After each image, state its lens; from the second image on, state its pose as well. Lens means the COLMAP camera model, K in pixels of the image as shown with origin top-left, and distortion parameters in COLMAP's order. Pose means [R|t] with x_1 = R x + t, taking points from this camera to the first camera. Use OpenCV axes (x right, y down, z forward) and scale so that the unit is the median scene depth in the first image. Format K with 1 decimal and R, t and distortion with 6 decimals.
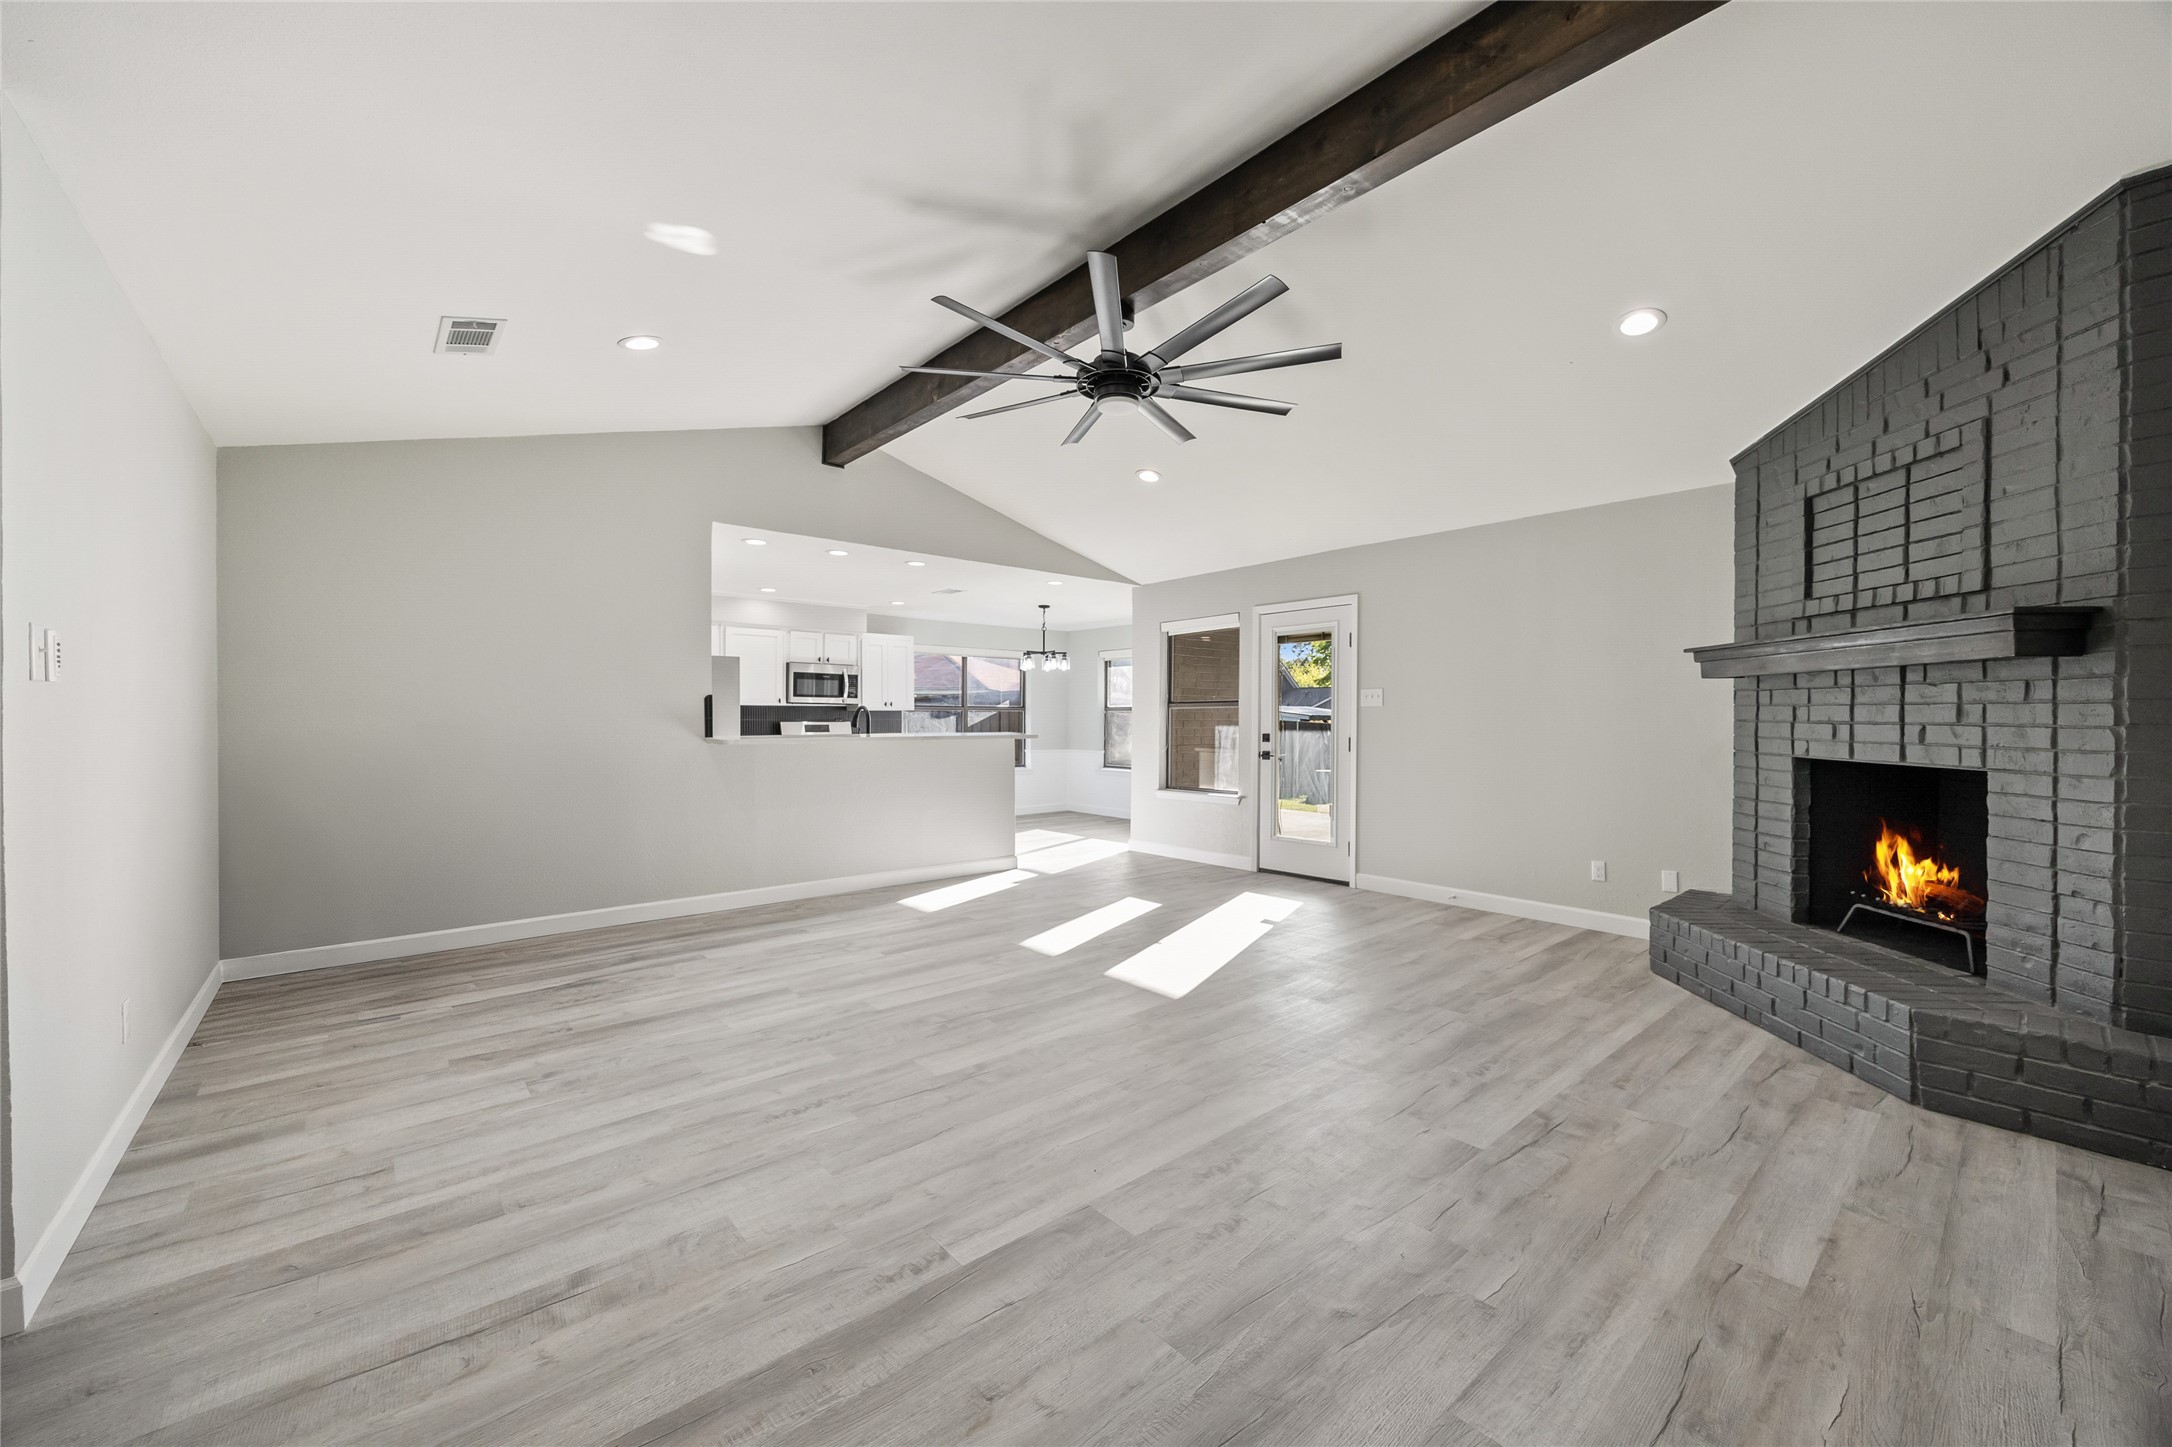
lens RADIAL K [[841.4, 0, 1094.3], [0, 841.4, 722.5], [0, 0, 1]] dist [-0.001913, 0.000184]
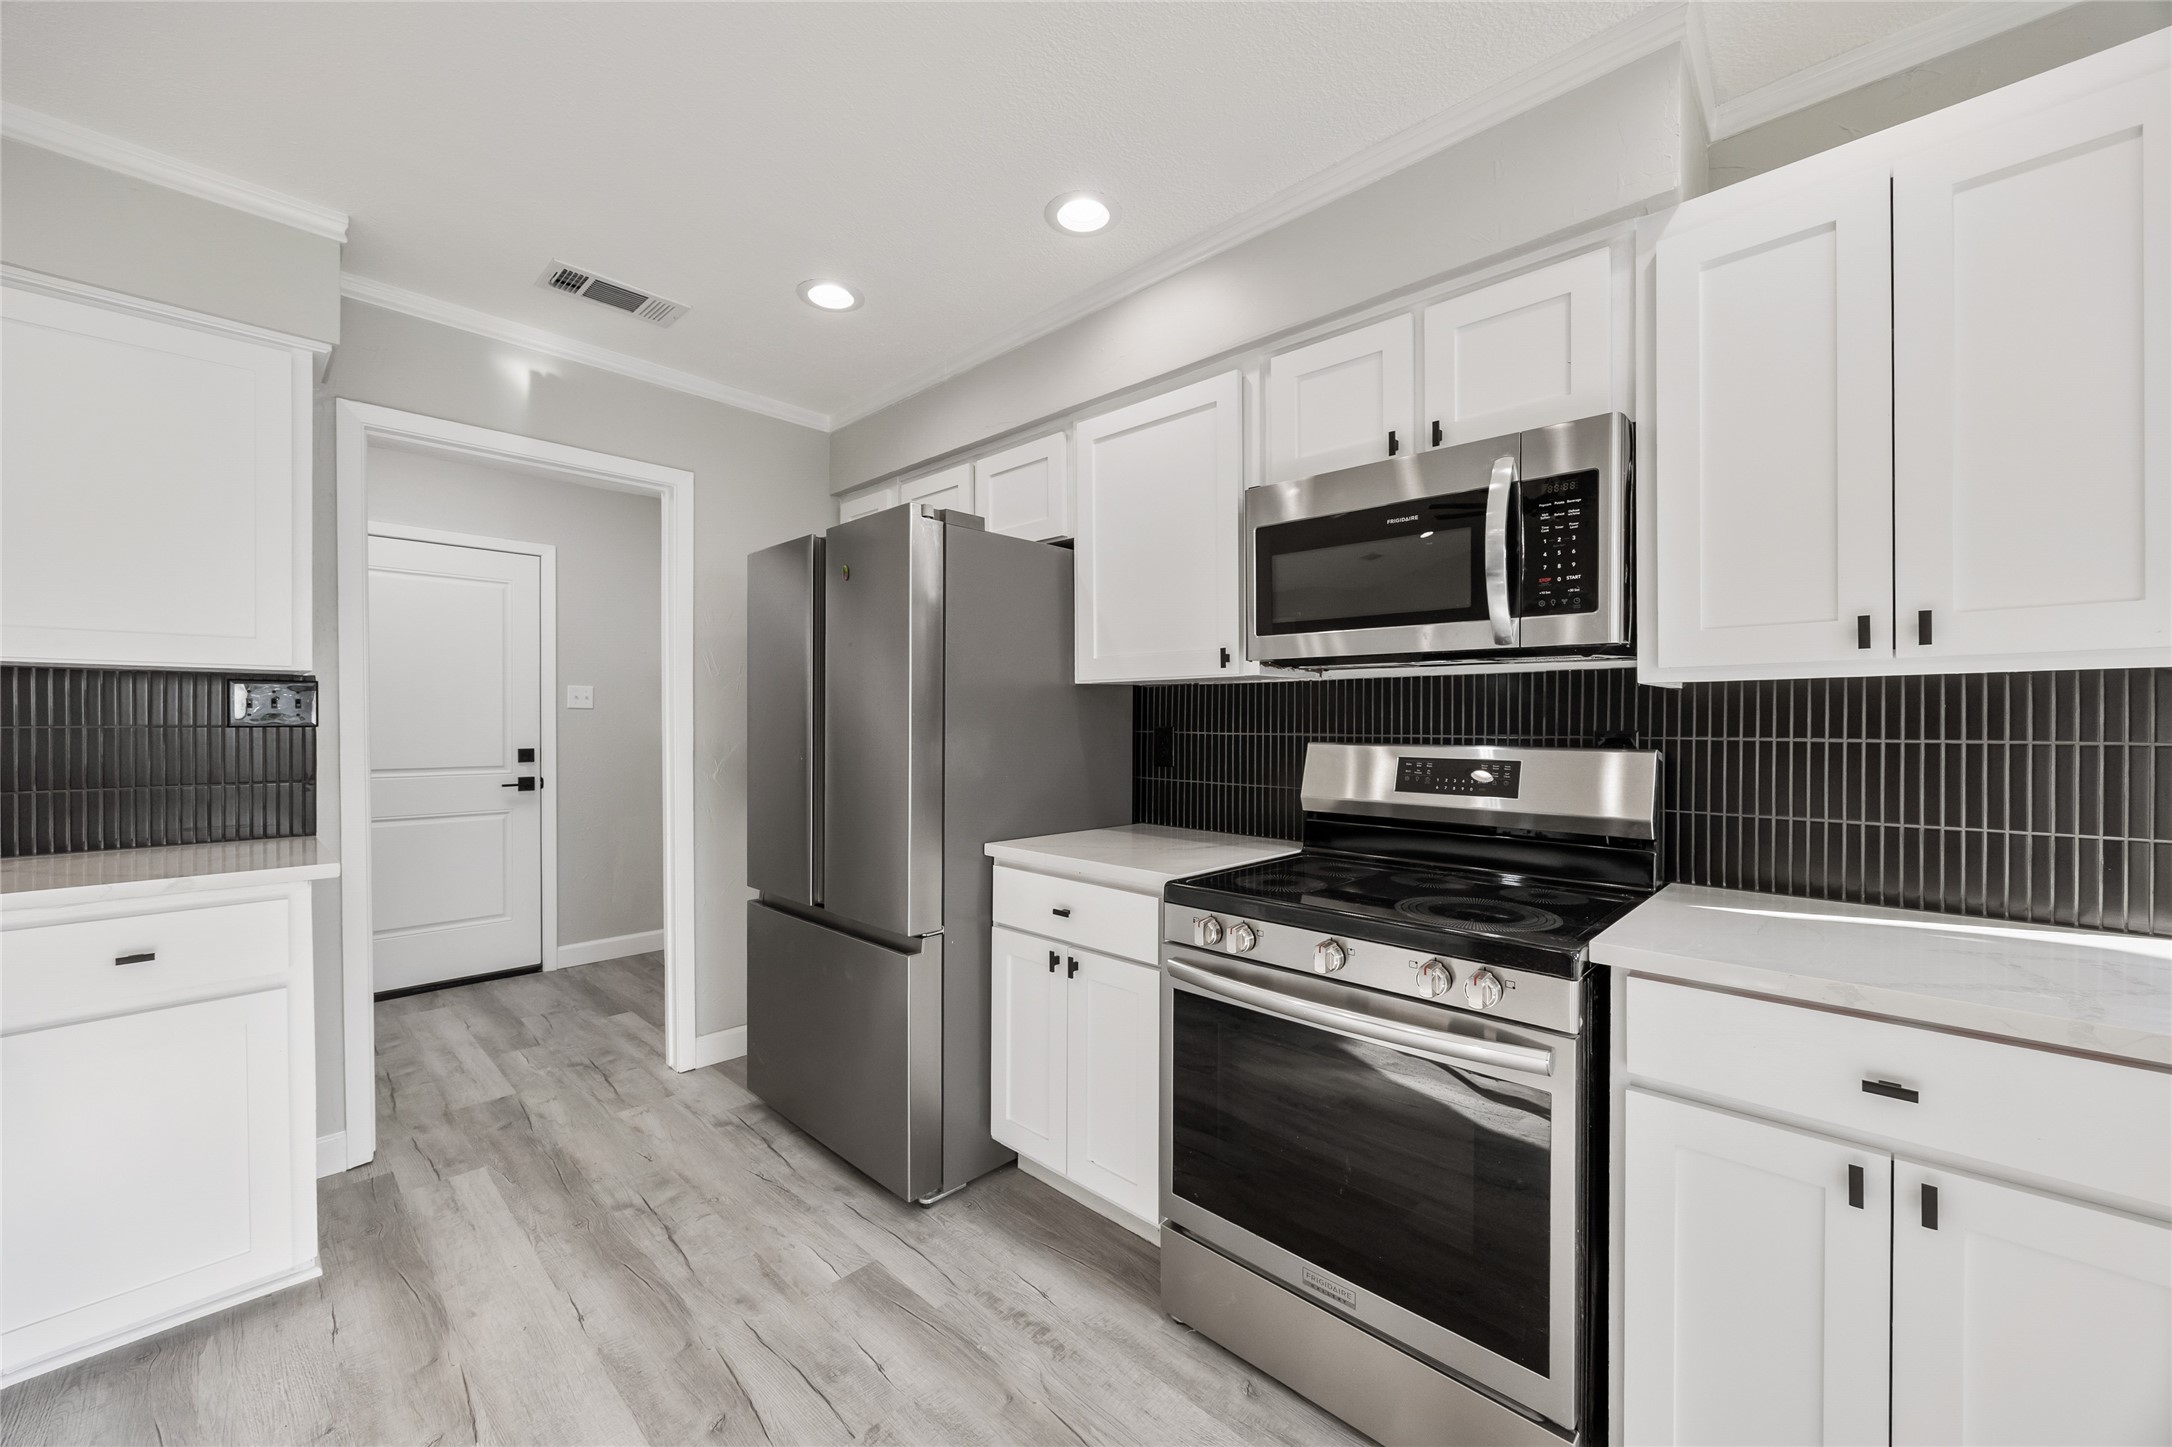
lens RADIAL K [[841.4, 0, 1083.8], [0, 841.4, 722.5], [0, 0, 1]] dist [-0.001913, 0.000184]
pose [[0.104112, -0.000659, -0.994565, -0.339832], [-0.007618, 0.999970, -0.001460, -0.016463], [0.994536, 0.007729, 0.104104, 2.343326]]
